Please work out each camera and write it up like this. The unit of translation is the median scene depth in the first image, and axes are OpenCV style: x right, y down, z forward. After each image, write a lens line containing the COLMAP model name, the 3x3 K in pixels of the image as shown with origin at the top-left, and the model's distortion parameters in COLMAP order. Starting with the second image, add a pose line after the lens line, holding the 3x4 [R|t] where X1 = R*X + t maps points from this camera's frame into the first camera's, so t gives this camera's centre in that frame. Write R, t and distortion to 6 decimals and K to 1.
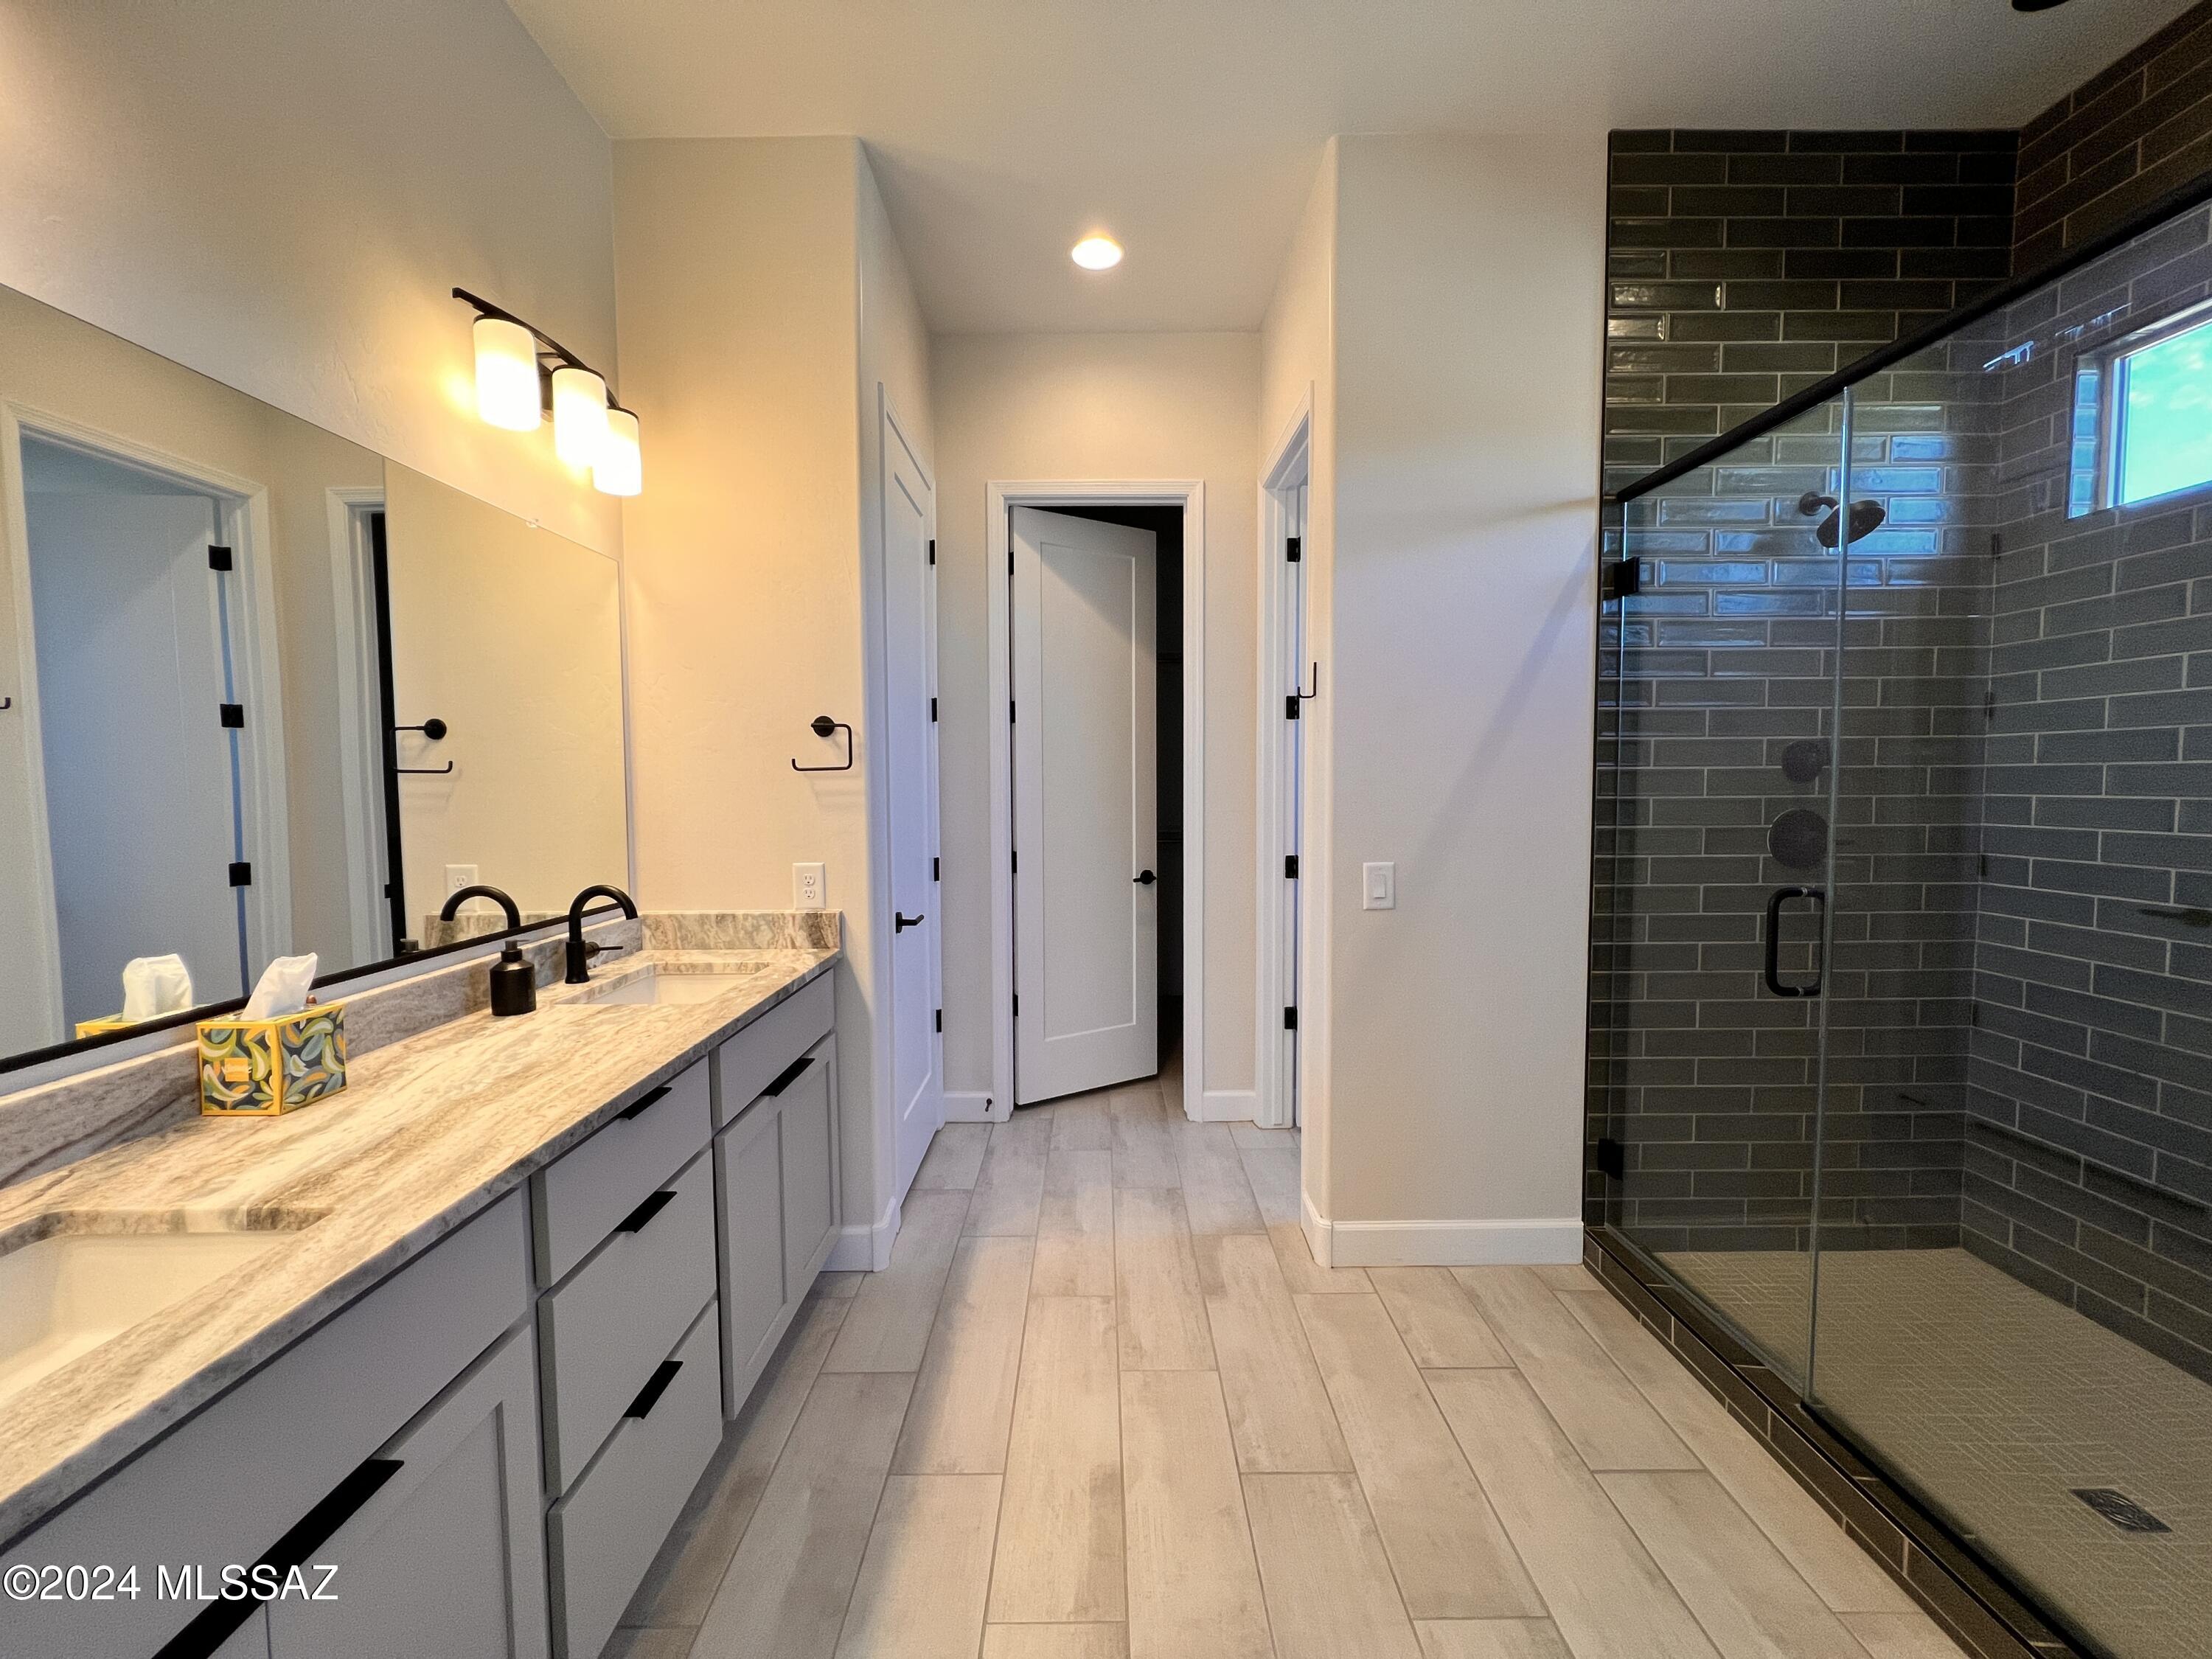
lens RADIAL K [[887.1, 0, 1100.6], [0, 887.1, 825.7], [0, 0, 1]] dist [-0.000434, 0.000587]
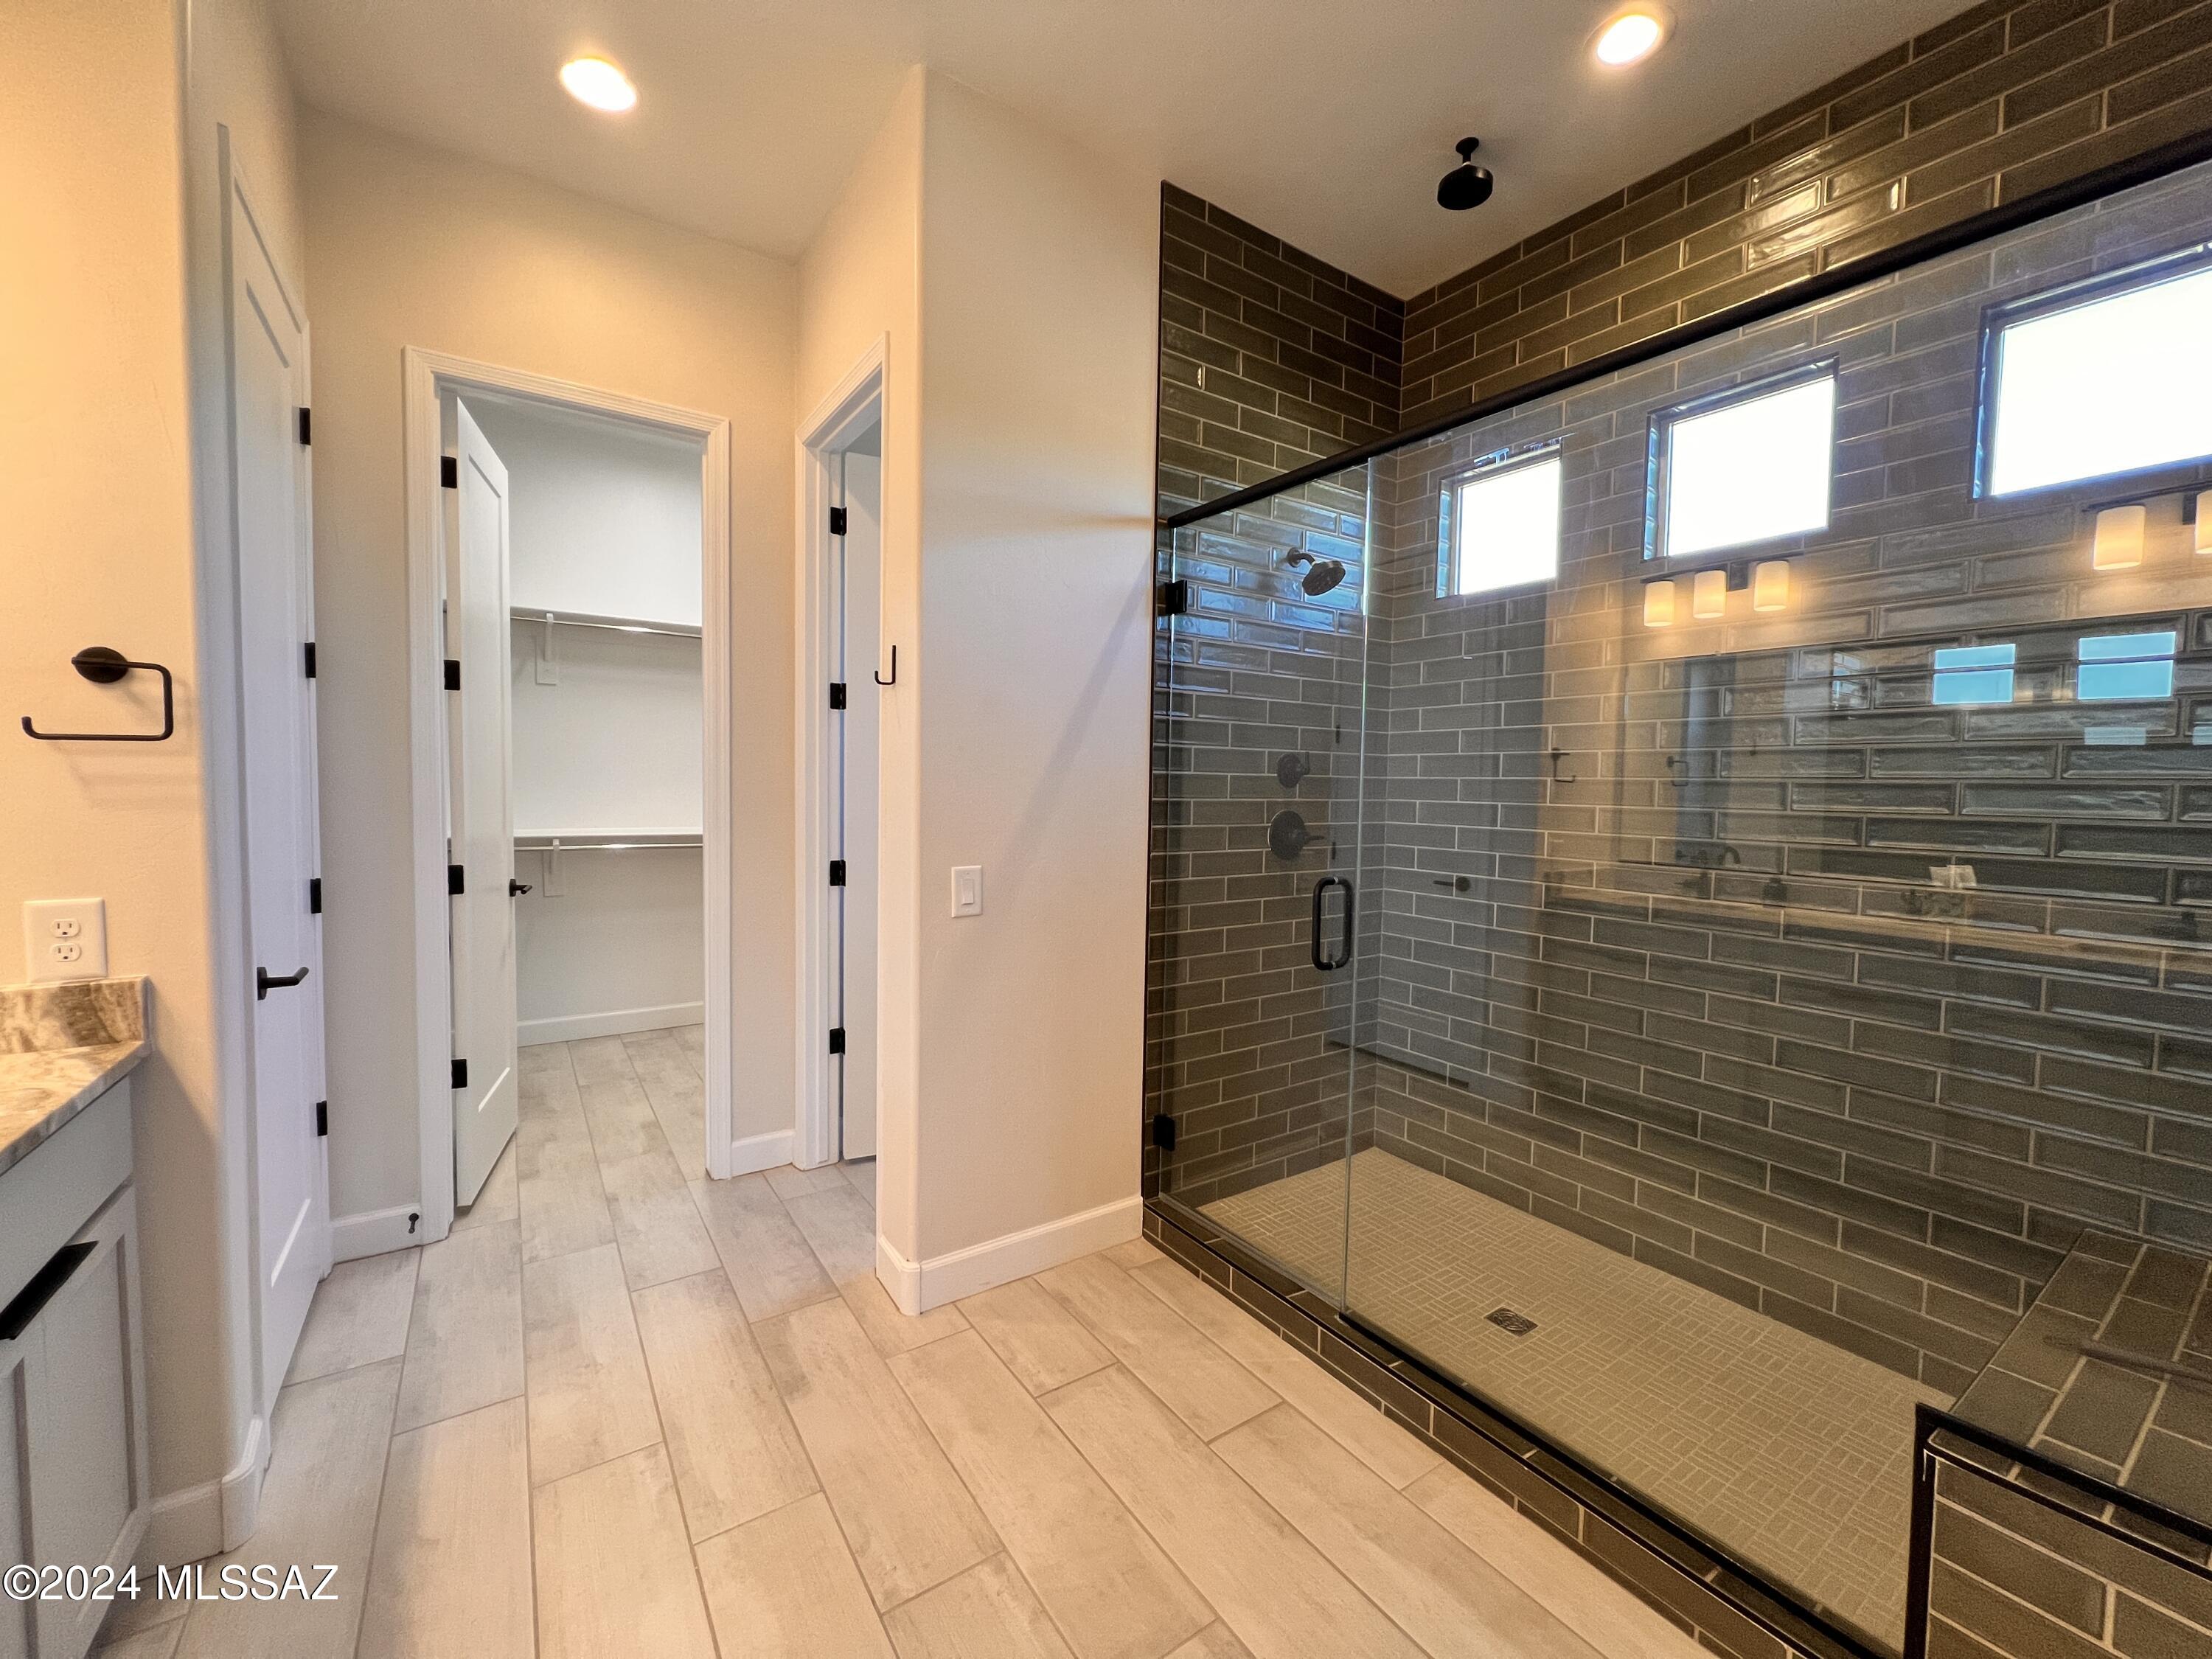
lens RADIAL K [[887.1, 0, 1100.6], [0, 887.1, 825.7], [0, 0, 1]] dist [-0.000434, 0.000587]
pose [[0.829703, -0.007330, 0.558157, -0.092779], [0.007582, 0.999970, 0.001861, -0.002086], [-0.558154, 0.002688, 0.829733, 0.145550]]
